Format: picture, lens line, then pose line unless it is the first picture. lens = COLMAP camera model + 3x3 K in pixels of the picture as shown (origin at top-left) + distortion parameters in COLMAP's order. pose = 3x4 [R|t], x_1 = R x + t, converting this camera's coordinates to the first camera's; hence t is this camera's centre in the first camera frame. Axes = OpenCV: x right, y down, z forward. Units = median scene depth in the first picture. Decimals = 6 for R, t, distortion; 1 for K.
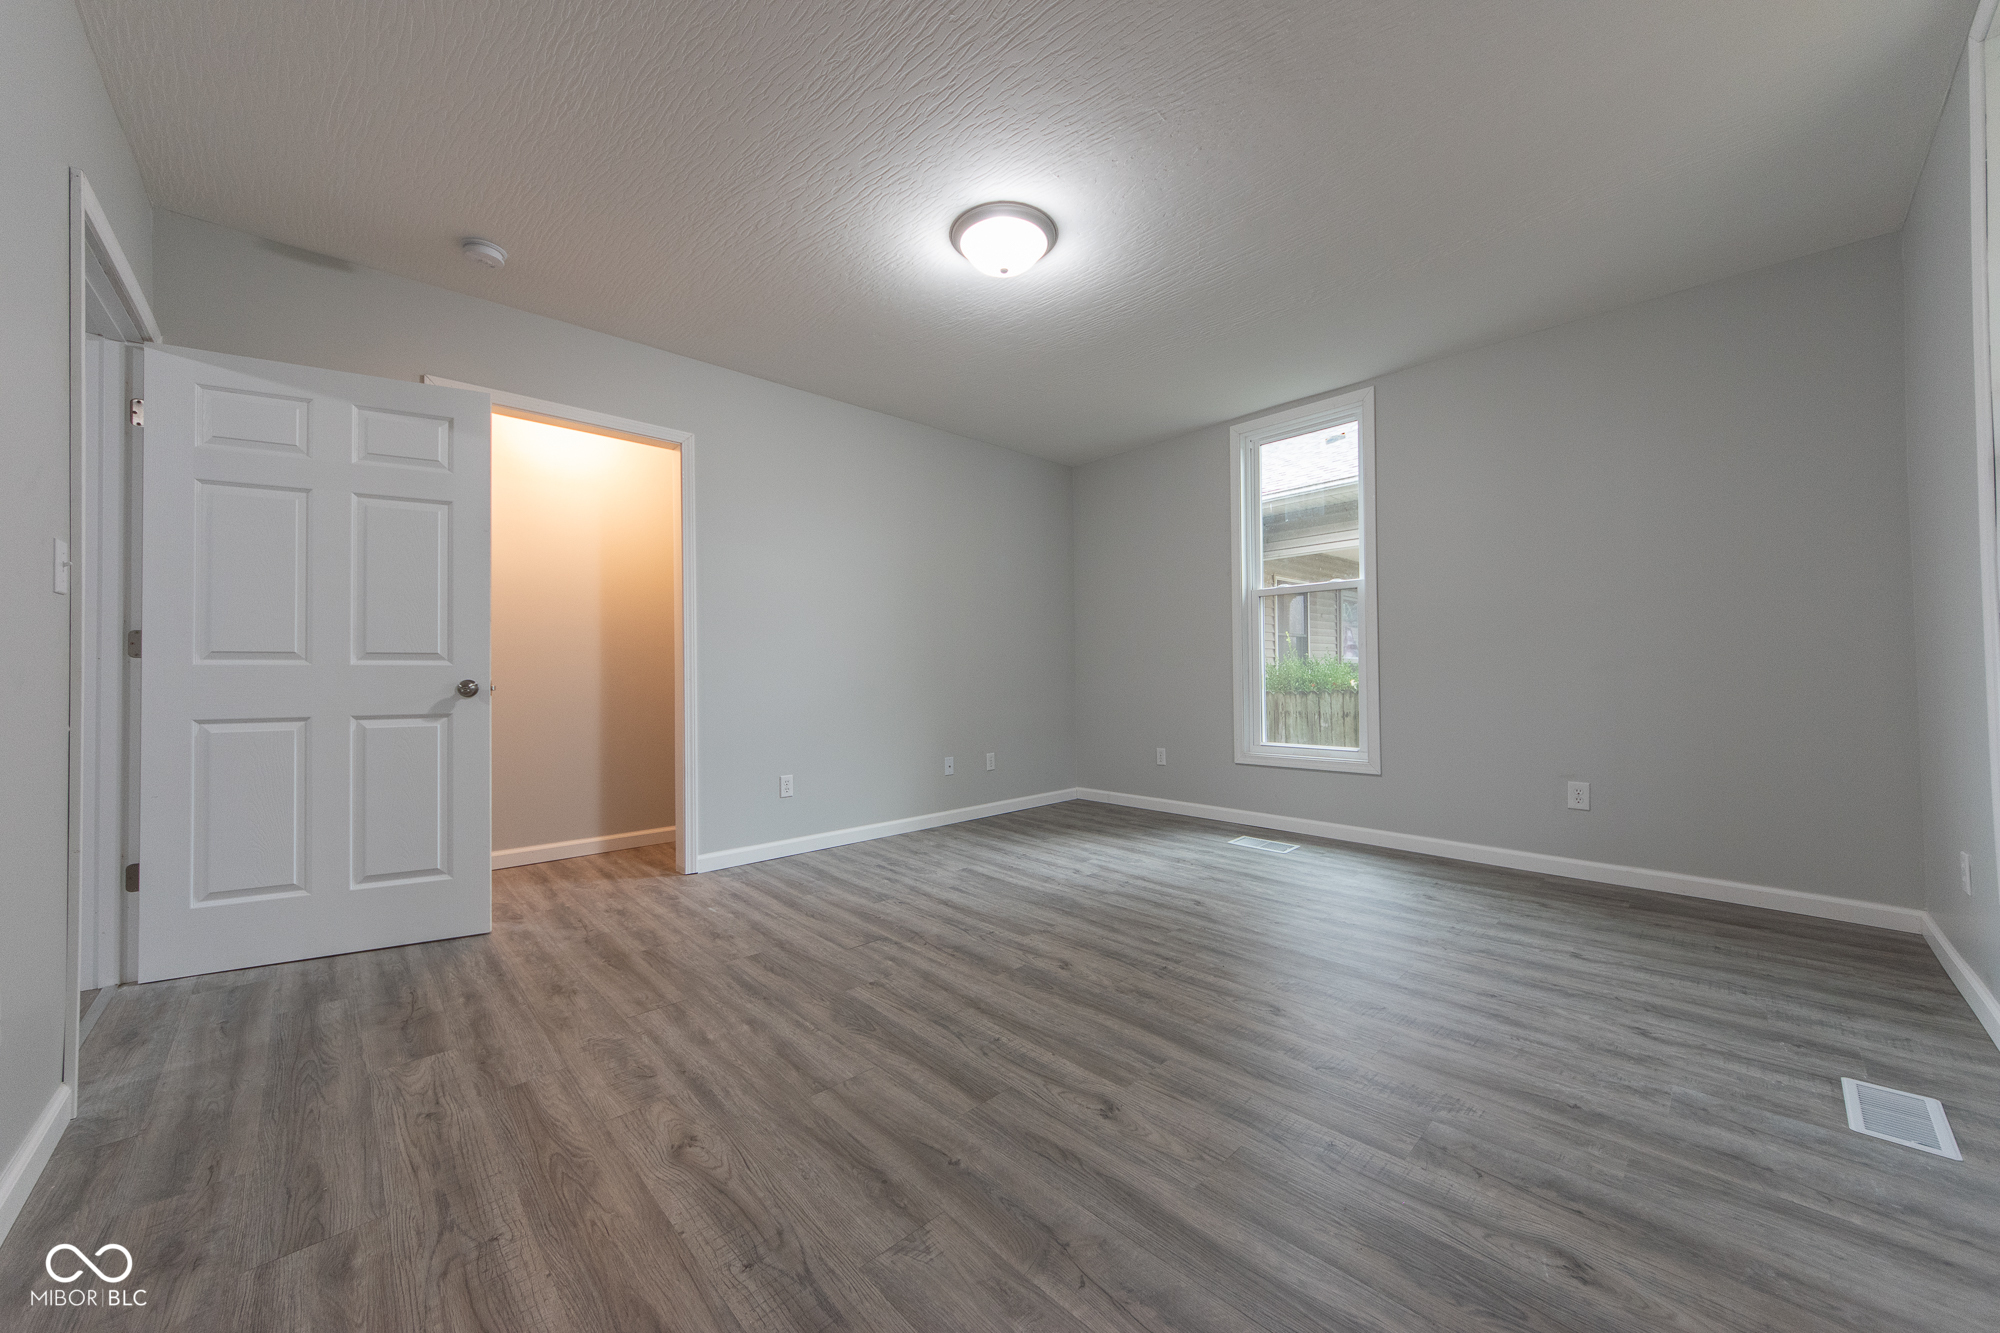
lens RADIAL K [[723.8, 0, 991.1], [0, 723.8, 662.6], [0, 0, 1]] dist [-0.002110, -0.000172]
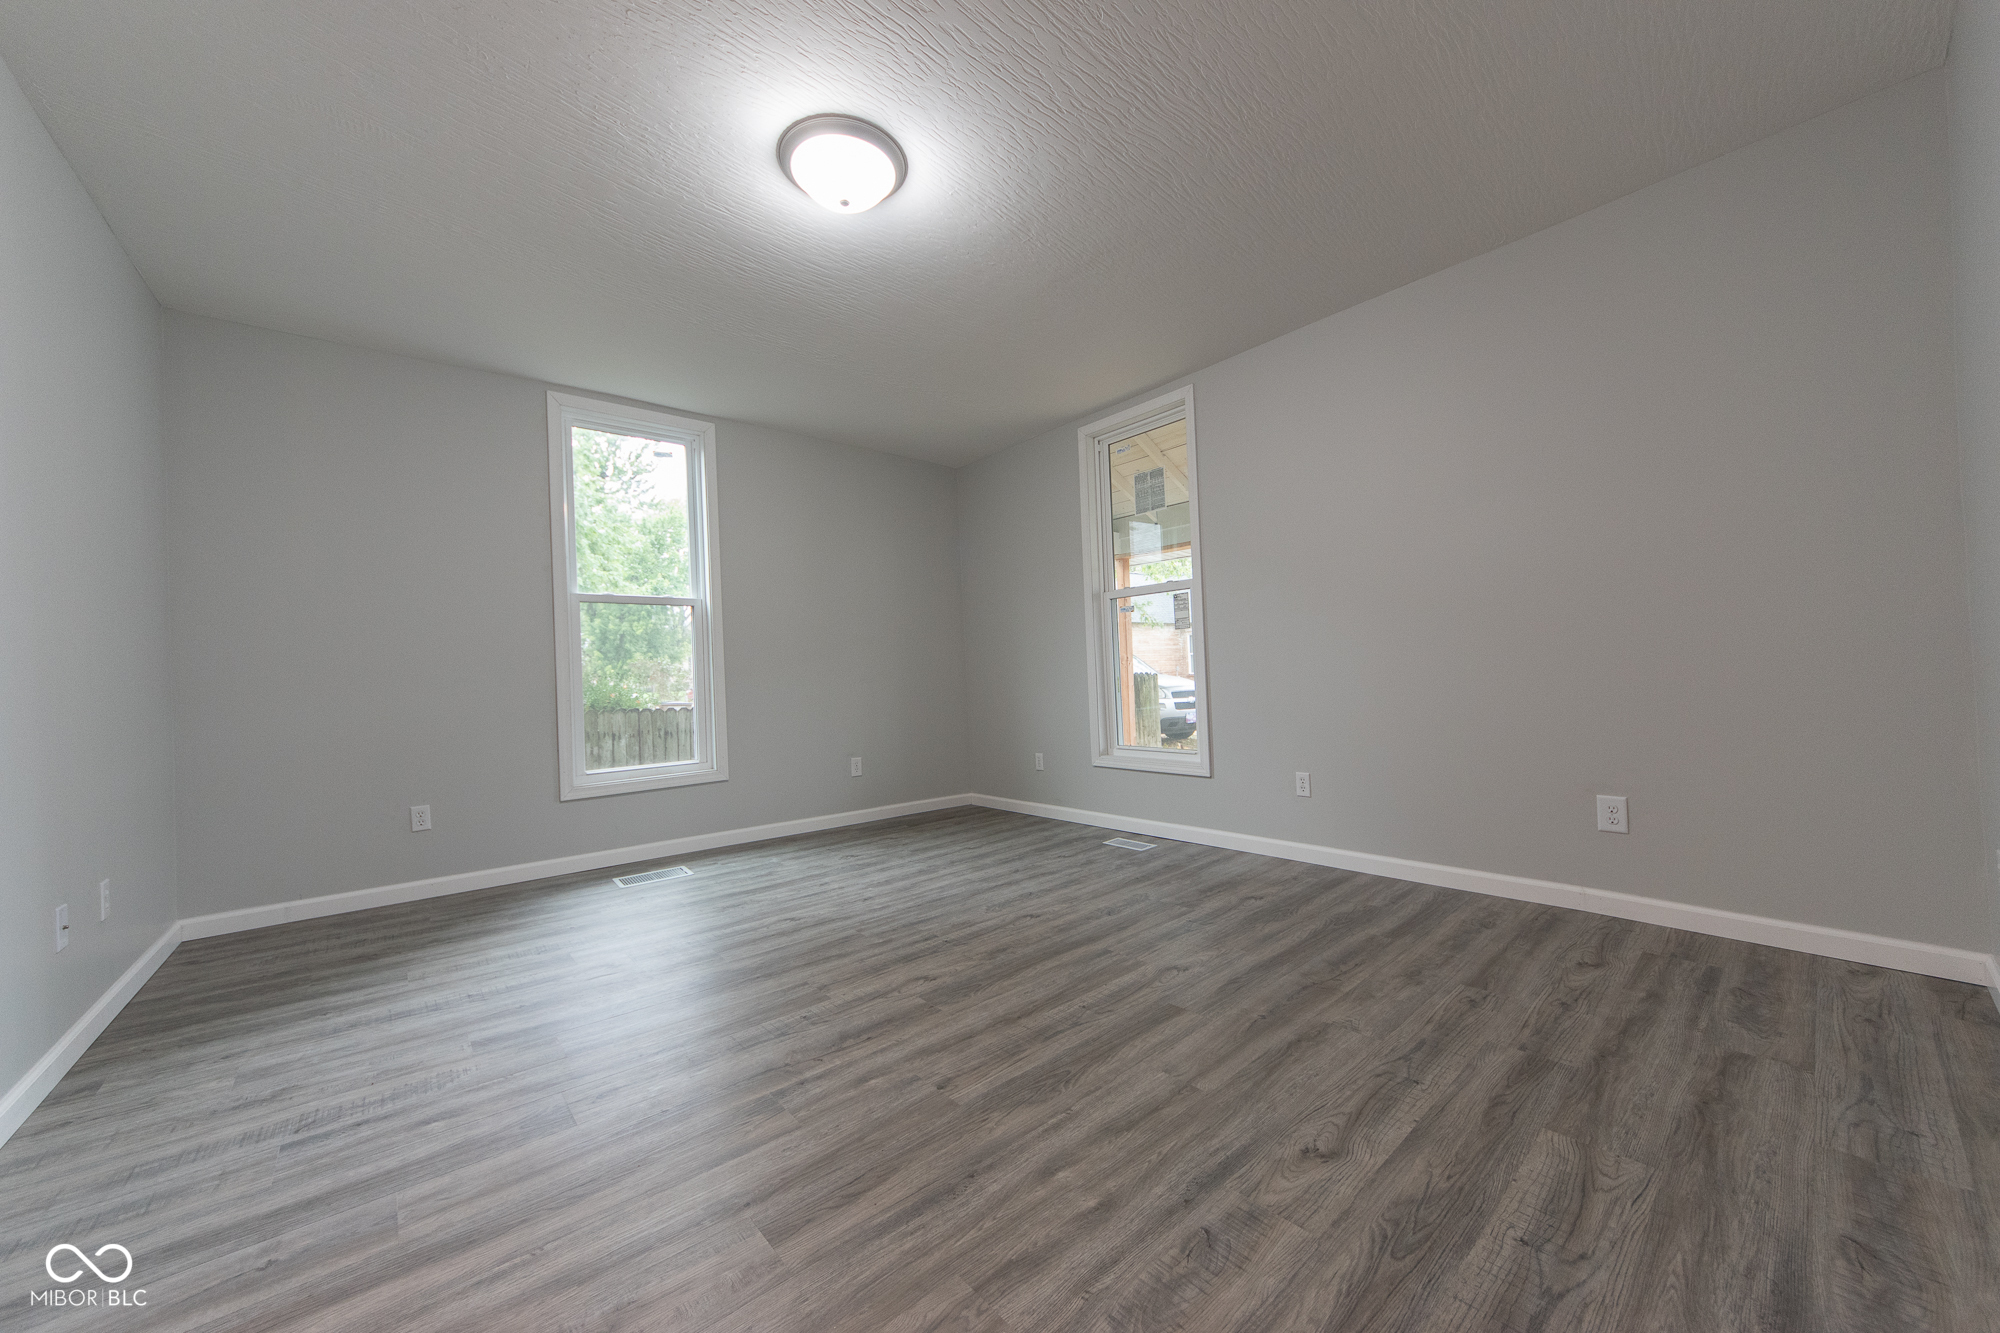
lens RADIAL K [[723.8, 0, 1018.1], [0, 723.8, 666.6], [0, 0, 1]] dist [-0.002110, -0.000172]
pose [[0.025630, 0.021815, 0.999433, -1.103793], [0.019194, 0.999567, -0.022310, 0.034085], [-0.999487, 0.019755, 0.025200, 1.073847]]
